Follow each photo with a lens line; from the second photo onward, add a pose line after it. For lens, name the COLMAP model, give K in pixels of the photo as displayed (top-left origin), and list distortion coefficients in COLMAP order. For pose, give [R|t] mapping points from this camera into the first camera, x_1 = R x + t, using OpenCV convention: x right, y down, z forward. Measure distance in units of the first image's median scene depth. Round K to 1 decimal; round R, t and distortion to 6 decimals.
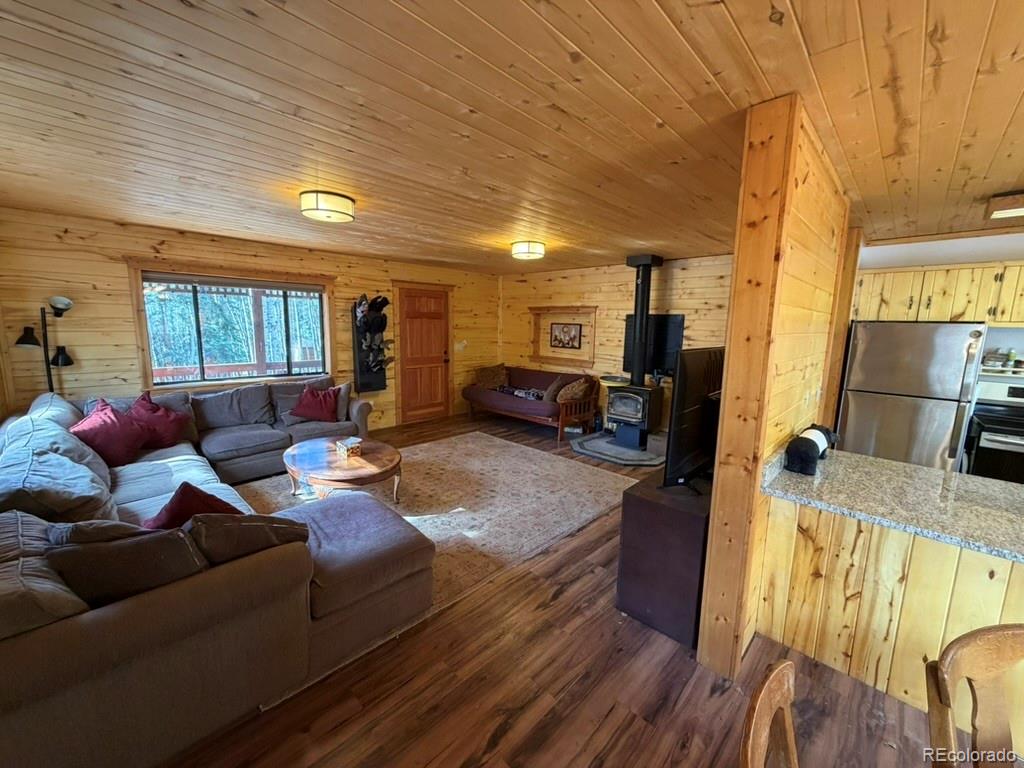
lens RADIAL K [[406.0, 0, 507.3], [0, 406.0, 384.1], [0, 0, 1]] dist [-0.000948, 0.000144]
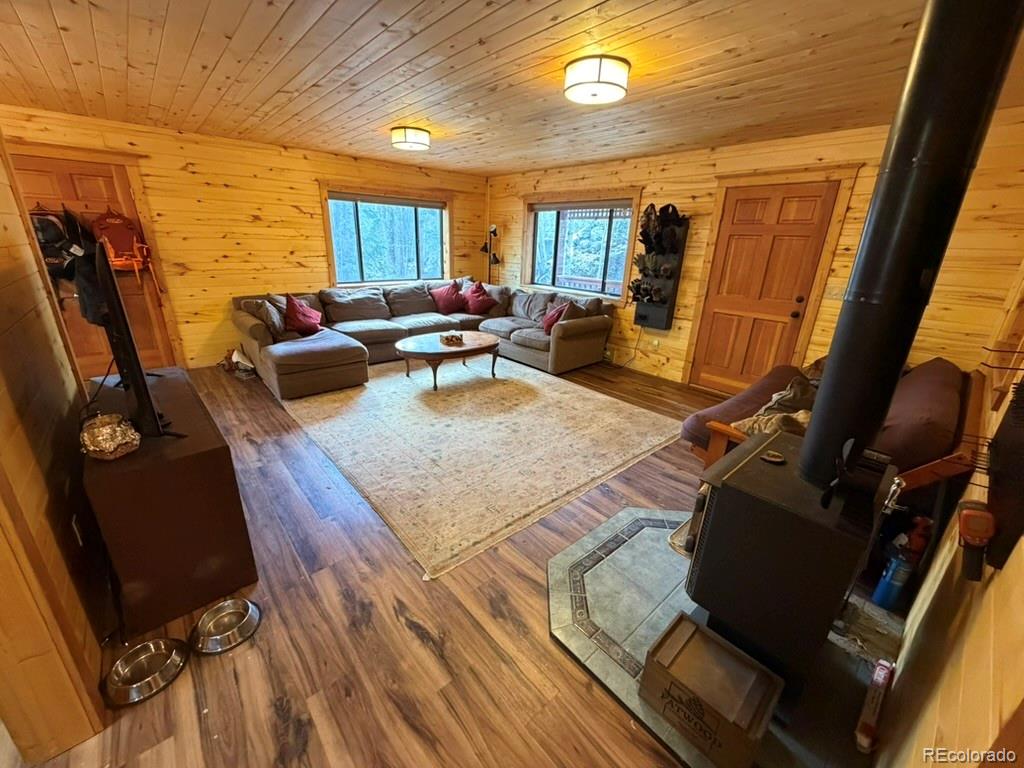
lens RADIAL K [[406.0, 0, 508.1], [0, 406.0, 384.9], [0, 0, 1]] dist [-0.000948, 0.000144]
pose [[-0.073457, 0.314615, -0.946373, 0.712711], [-0.179178, 0.929332, 0.322858, -0.124319], [0.981071, 0.193285, -0.011893, 1.031042]]
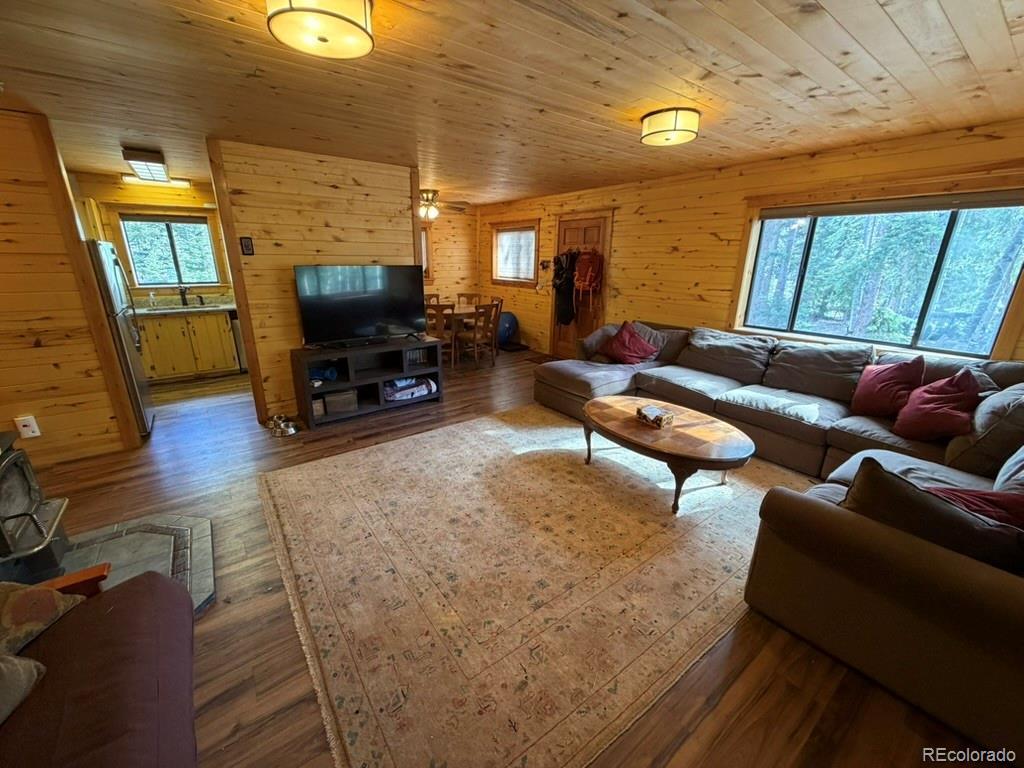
lens RADIAL K [[406.0, 0, 507.9], [0, 406.0, 384.1], [0, 0, 1]] dist [-0.000948, 0.000144]
pose [[-0.987197, -0.075708, 0.140392, -0.177094], [-0.006615, 0.898852, 0.438202, -0.220300], [-0.159368, 0.431663, -0.887845, 1.482123]]
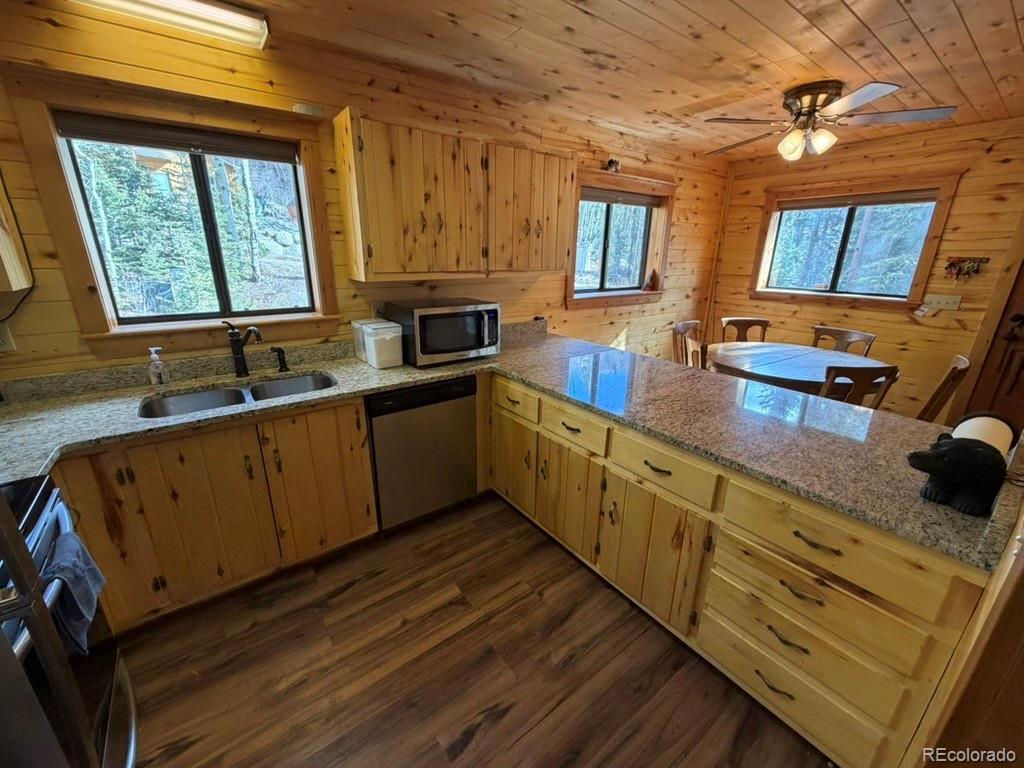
lens RADIAL K [[406.0, 0, 506.0], [0, 406.0, 384.3], [0, 0, 1]] dist [-0.000948, 0.000144]
pose [[-0.987189, -0.077533, 0.139454, 0.654275], [-0.007644, 0.895977, 0.444035, -0.082681], [-0.159375, 0.437280, -0.885091, 0.778520]]
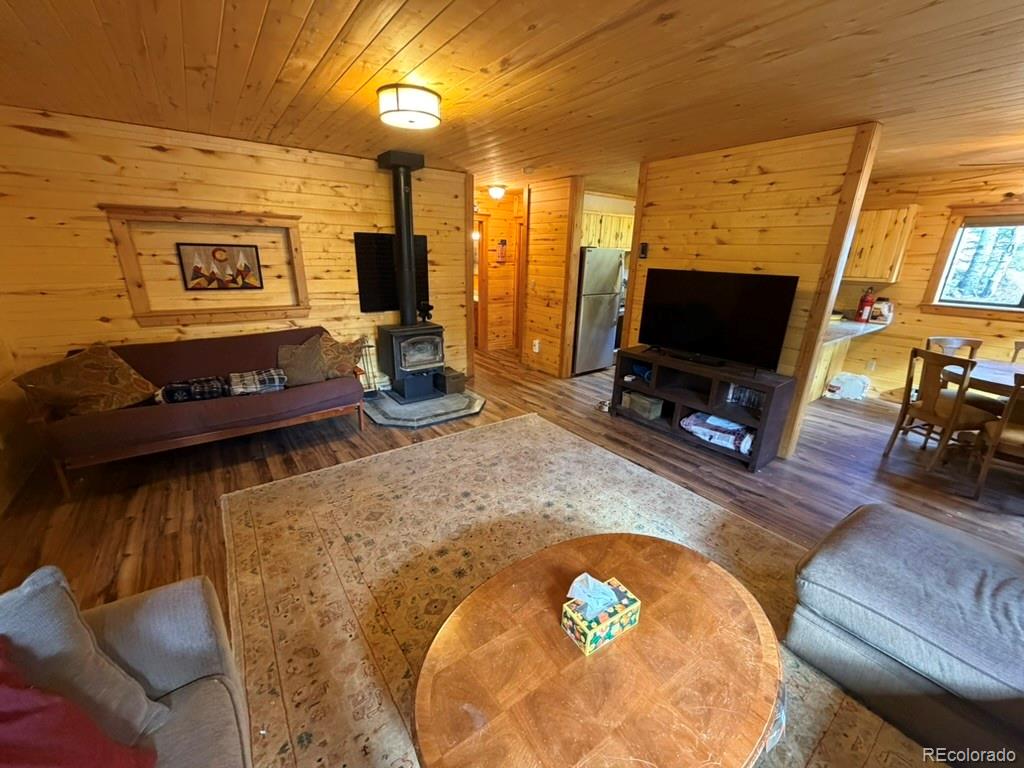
lens RADIAL K [[406.0, 0, 507.3], [0, 406.0, 384.1], [0, 0, 1]] dist [-0.000948, 0.000144]
pose [[0.161873, -0.323685, 0.932215, -0.579937], [0.128017, 0.943579, 0.305402, -0.141595], [-0.978473, 0.069903, 0.194177, 0.844290]]
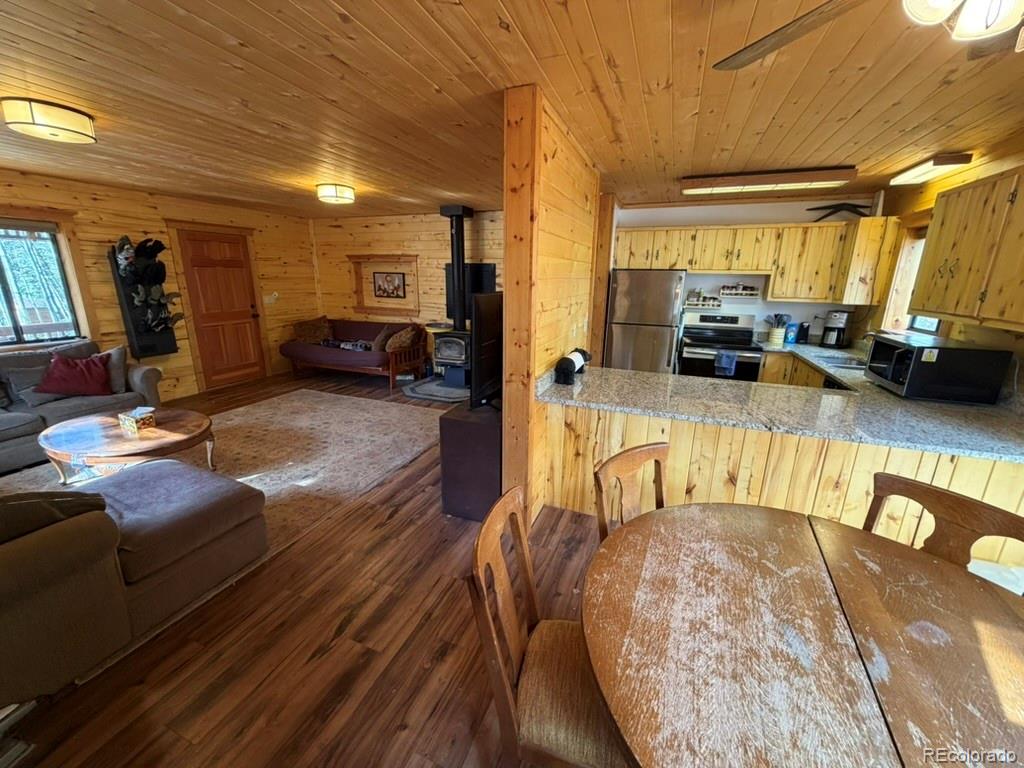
lens RADIAL K [[406.0, 0, 507.4], [0, 406.0, 383.8], [0, 0, 1]] dist [-0.000948, 0.000144]
pose [[0.921215, -0.106571, 0.374172, 0.018752], [0.061555, 0.989562, 0.130296, 0.014312], [-0.384153, -0.096999, 0.918160, -0.080587]]
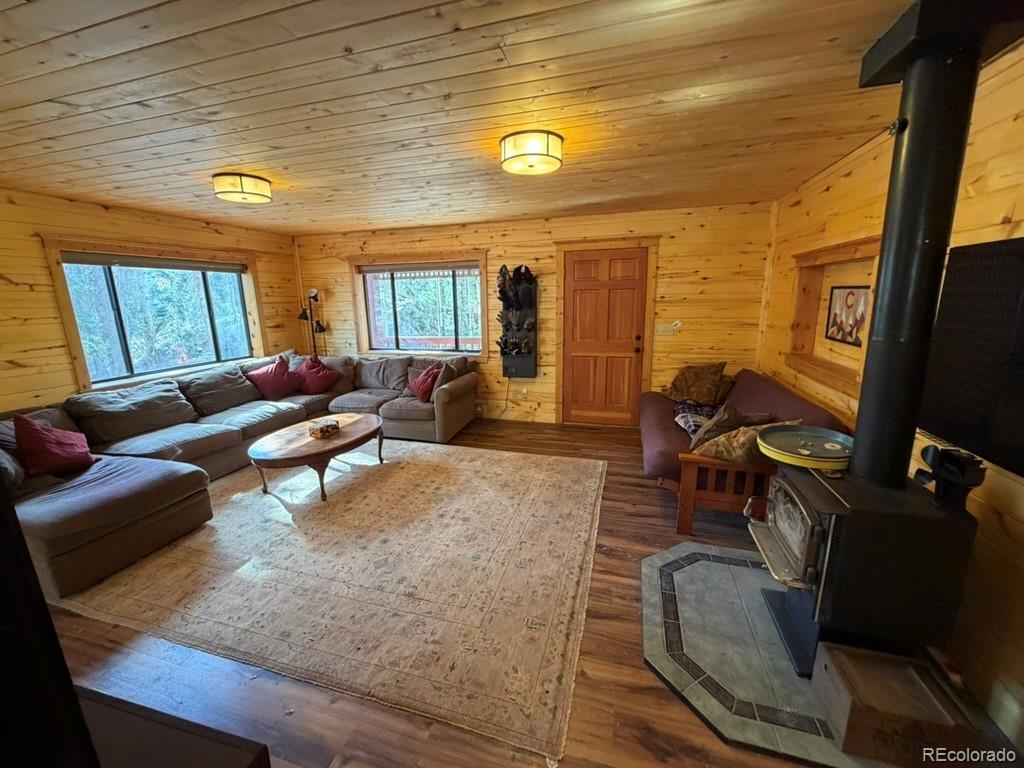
lens RADIAL K [[406.0, 0, 507.9], [0, 406.0, 384.8], [0, 0, 1]] dist [-0.000948, 0.000144]
pose [[0.468695, 0.158770, -0.868975, 0.576172], [-0.100484, 0.986913, 0.126120, -0.103439], [0.877626, 0.028207, 0.478515, 0.774488]]
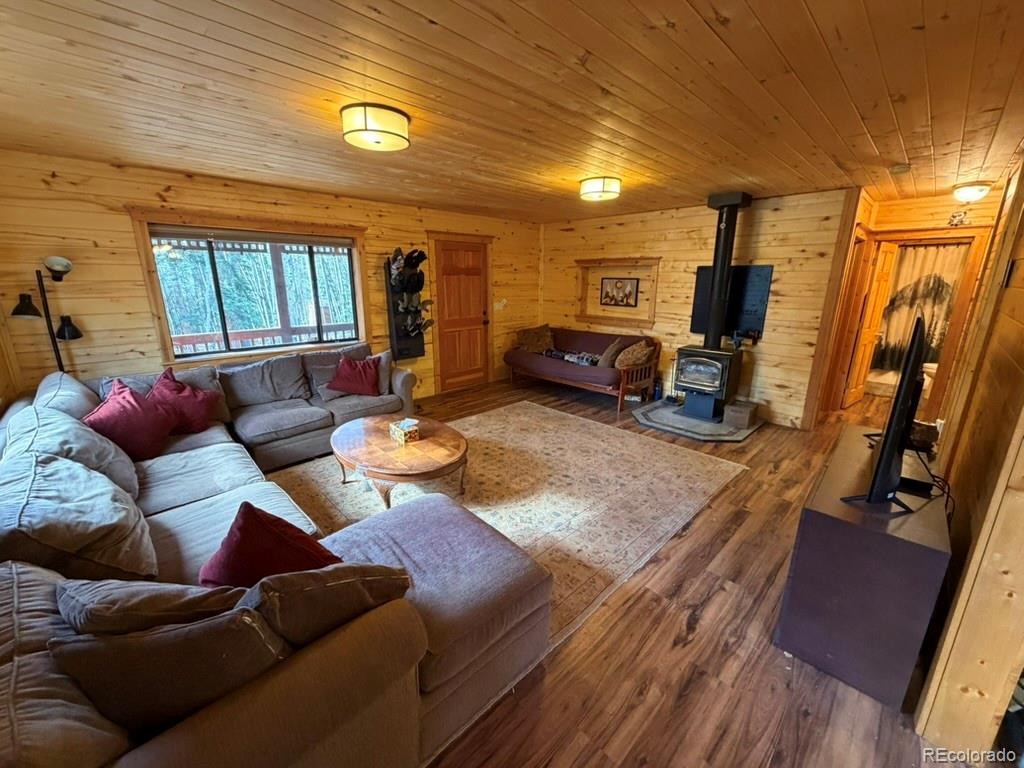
lens RADIAL K [[406.0, 0, 507.2], [0, 406.0, 384.1], [0, 0, 1]] dist [-0.000948, 0.000144]
pose [[0.999524, -0.009580, -0.029319, -0.124806], [0.012649, 0.994247, 0.106364, -0.025755], [0.028131, -0.106684, 0.993895, 0.137993]]
